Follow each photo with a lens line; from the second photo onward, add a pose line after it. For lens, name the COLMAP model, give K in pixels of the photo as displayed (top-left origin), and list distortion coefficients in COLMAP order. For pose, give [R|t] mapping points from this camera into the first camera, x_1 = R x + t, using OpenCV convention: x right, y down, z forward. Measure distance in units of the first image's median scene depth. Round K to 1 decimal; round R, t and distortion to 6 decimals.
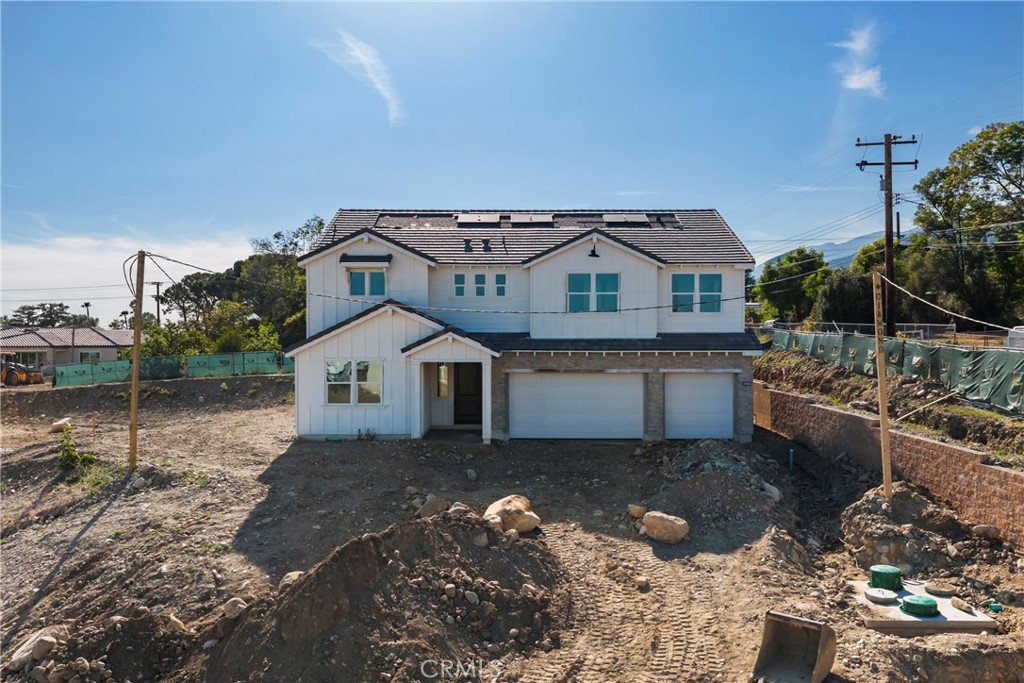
lens RADIAL K [[840.9, 0, 514.0], [0, 840.9, 347.8], [0, 0, 1]] dist [0.056960, -0.084715]
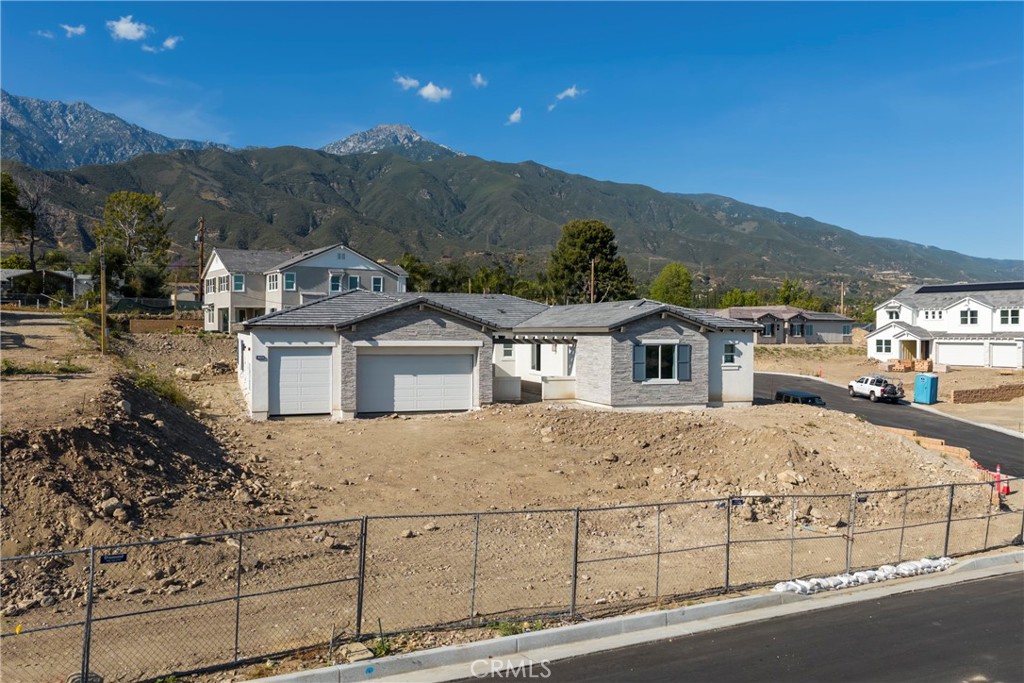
lens RADIAL K [[840.9, 0, 512.6], [0, 840.9, 338.4], [0, 0, 1]] dist [0.056960, -0.084715]
pose [[0.552636, 0.010727, -0.833354, 1.652943], [-0.016274, 0.999865, 0.002079, 0.026383], [0.833264, 0.012413, 0.552736, -1.905979]]
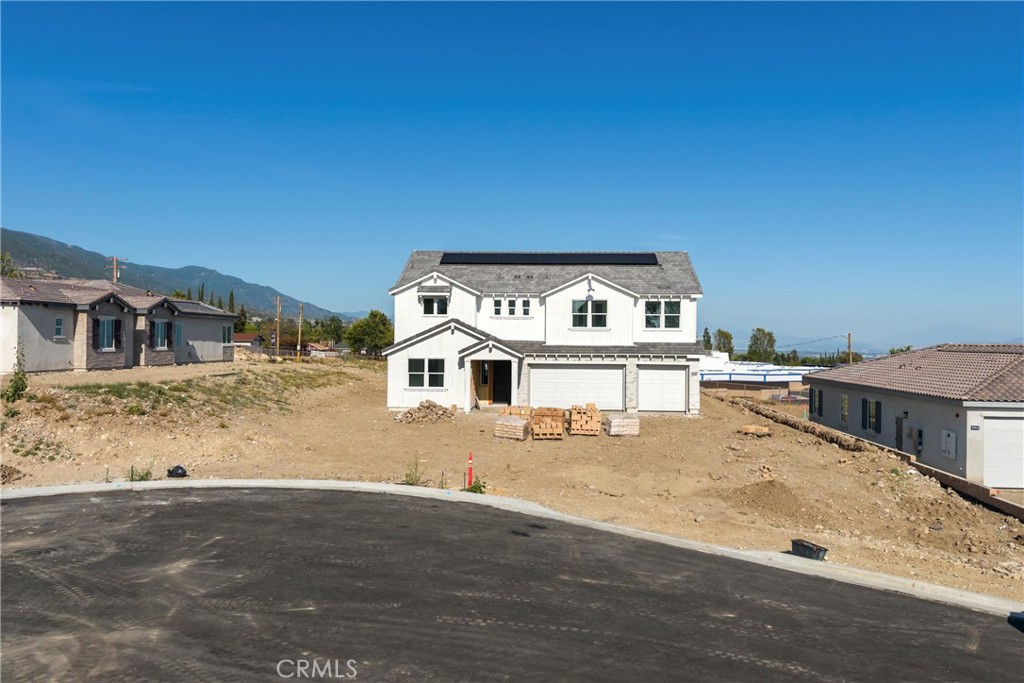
lens RADIAL K [[840.9, 0, 520.1], [0, 840.9, 344.1], [0, 0, 1]] dist [0.056960, -0.084715]
pose [[0.999105, 0.011851, -0.040603, 0.033889], [-0.012170, 0.999897, -0.007630, -0.000464], [0.040508, 0.008117, 0.999146, -0.451053]]
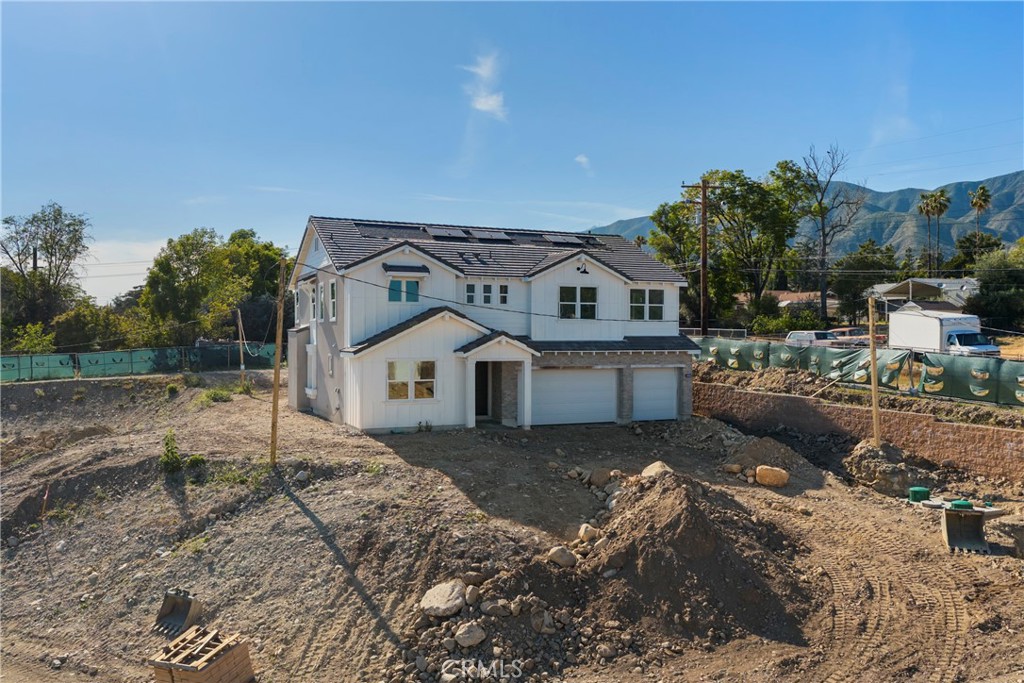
lens RADIAL K [[840.9, 0, 515.2], [0, 840.9, 339.1], [0, 0, 1]] dist [0.056960, -0.084715]
pose [[0.910341, 0.002181, 0.413854, -0.490602], [0.002494, 0.999939, -0.010755, -0.000340], [-0.413852, 0.010823, 0.910280, -0.064621]]
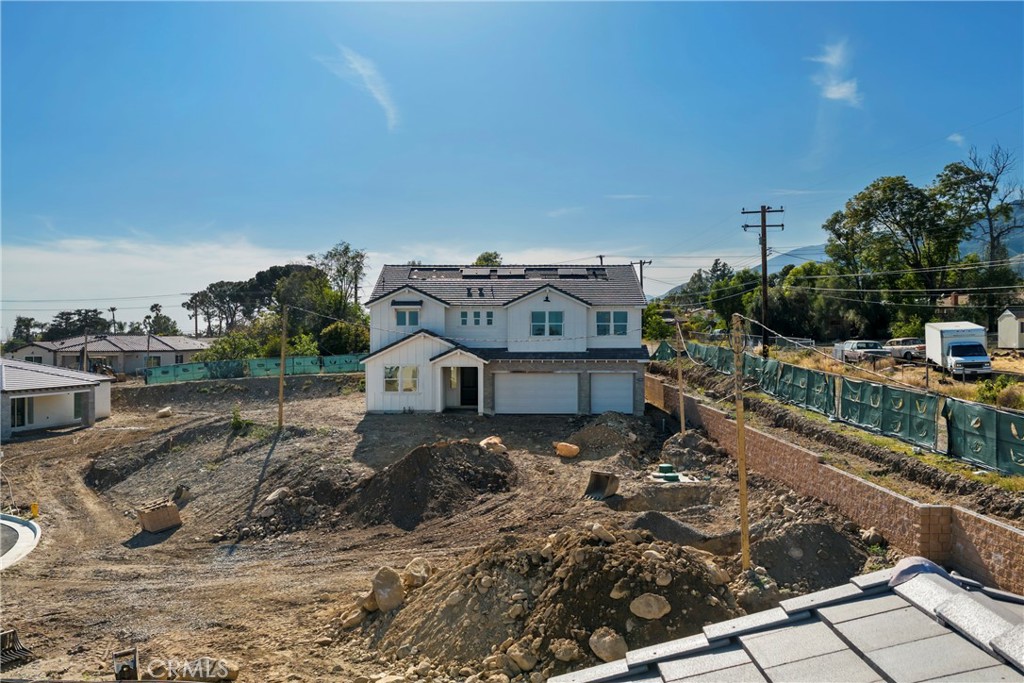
lens RADIAL K [[840.9, 0, 538.5], [0, 840.9, 317.5], [0, 0, 1]] dist [0.056960, -0.084715]
pose [[0.999552, 0.001521, 0.029885, 0.029442], [-0.000467, 0.999378, -0.035248, -0.019661], [-0.029920, 0.035219, 0.998932, -0.614006]]
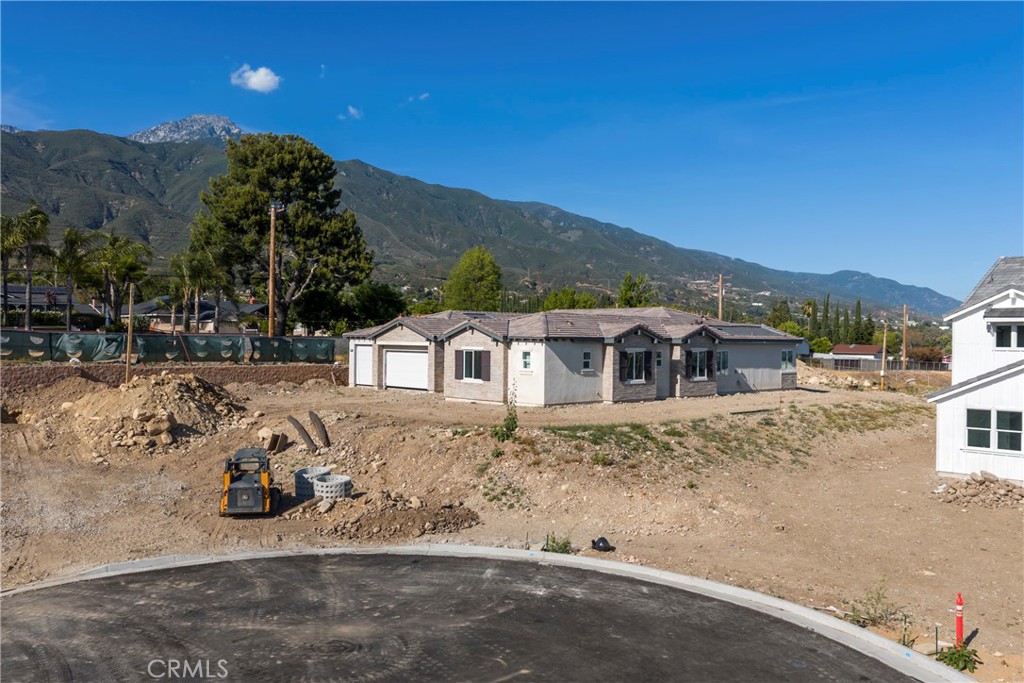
lens RADIAL K [[840.9, 0, 513.3], [0, 840.9, 338.8], [0, 0, 1]] dist [0.056960, -0.084715]
pose [[0.708080, 0.009514, -0.706068, 0.132977], [-0.020081, 0.999776, -0.006666, -0.052208], [0.705847, 0.018899, 0.708112, -0.197173]]
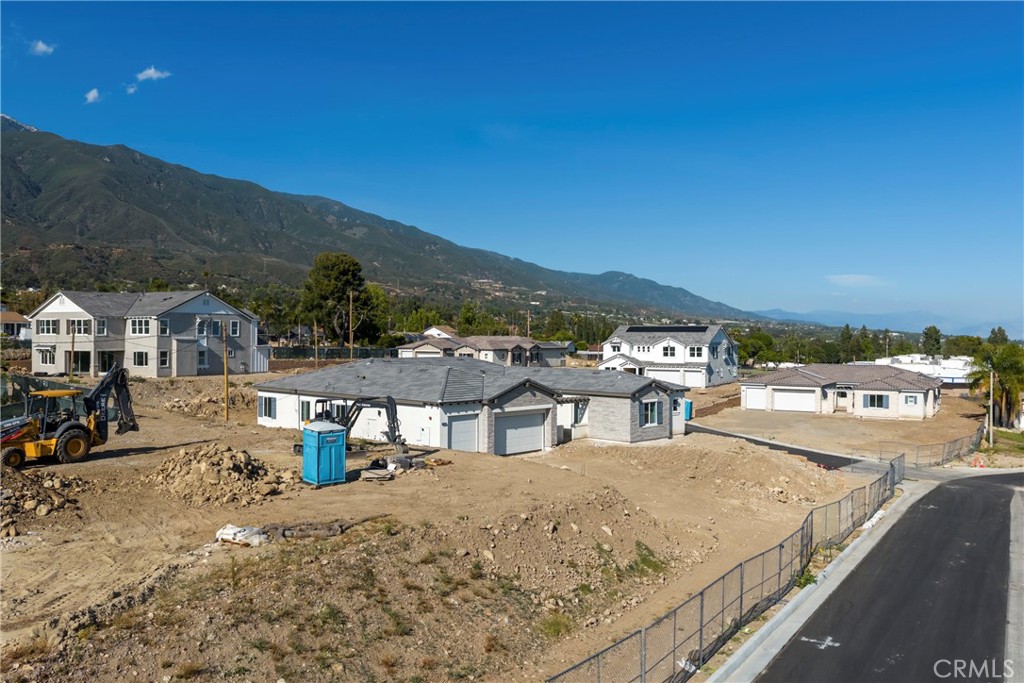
lens RADIAL K [[840.9, 0, 516.8], [0, 840.9, 343.8], [0, 0, 1]] dist [0.056960, -0.084715]
pose [[0.866069, 0.010928, -0.499804, 1.479536], [-0.012962, 0.999916, -0.000598, -0.091078], [0.499756, 0.006996, 0.866138, -2.860927]]
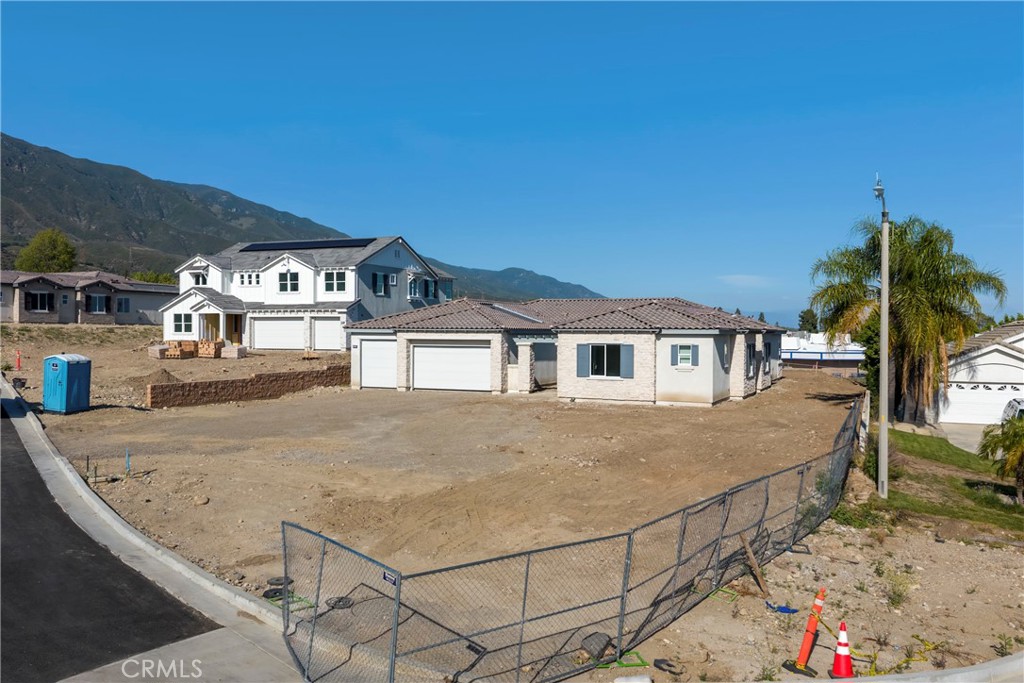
lens RADIAL K [[840.9, 0, 517.0], [0, 840.9, 340.2], [0, 0, 1]] dist [0.056960, -0.084715]
pose [[0.918194, 0.010942, -0.395981, 1.440195], [-0.013013, 0.999912, -0.002543, 0.076080], [0.395918, 0.007487, 0.918255, -0.690995]]
